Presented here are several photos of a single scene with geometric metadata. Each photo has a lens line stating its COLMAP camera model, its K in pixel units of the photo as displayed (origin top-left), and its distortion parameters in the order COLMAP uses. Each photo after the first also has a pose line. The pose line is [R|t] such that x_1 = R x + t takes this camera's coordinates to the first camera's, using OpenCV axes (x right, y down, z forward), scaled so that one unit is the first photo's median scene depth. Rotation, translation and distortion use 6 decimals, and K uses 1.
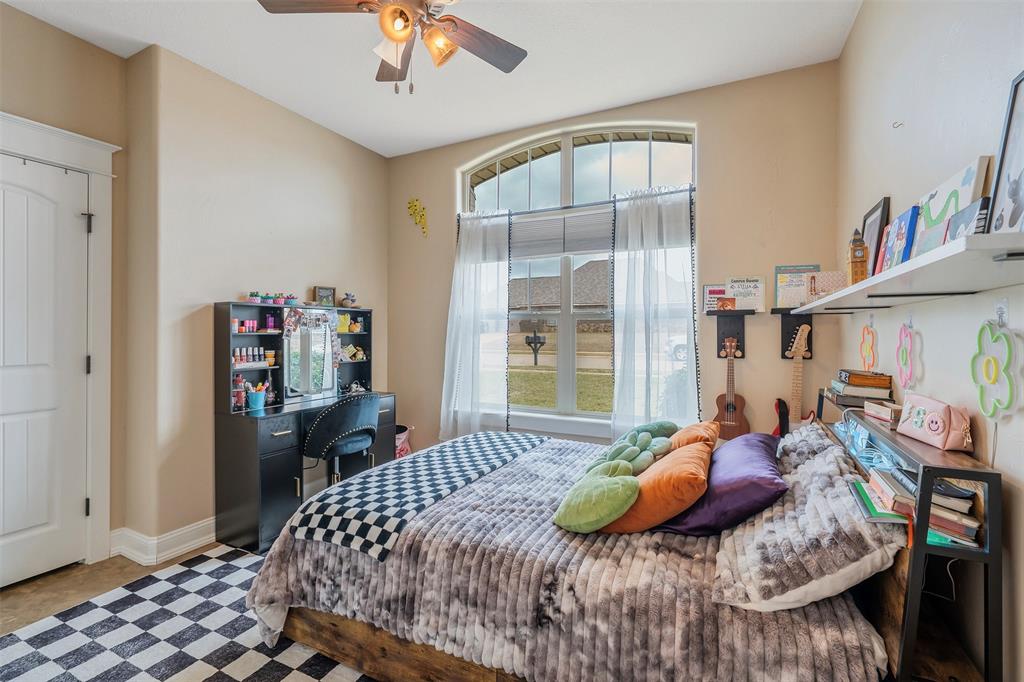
lens RADIAL K [[457.2, 0, 514.9], [0, 457.2, 331.7], [0, 0, 1]] dist [0.000639, 0.000368]
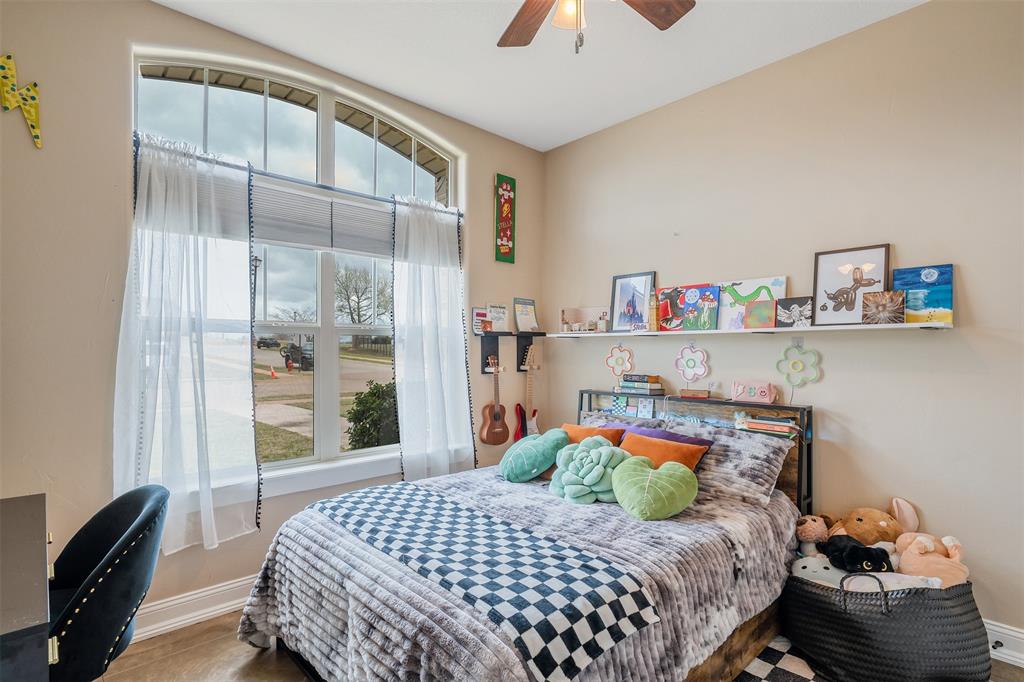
lens RADIAL K [[510.2, 0, 514.0], [0, 510.2, 348.8], [0, 0, 1]] dist [0.007117, -0.000202]
pose [[0.347428, -0.001691, 0.937705, -0.686697], [0.003623, 0.999993, 0.000461, -0.004495], [-0.937700, 0.003237, 0.347432, 0.490924]]
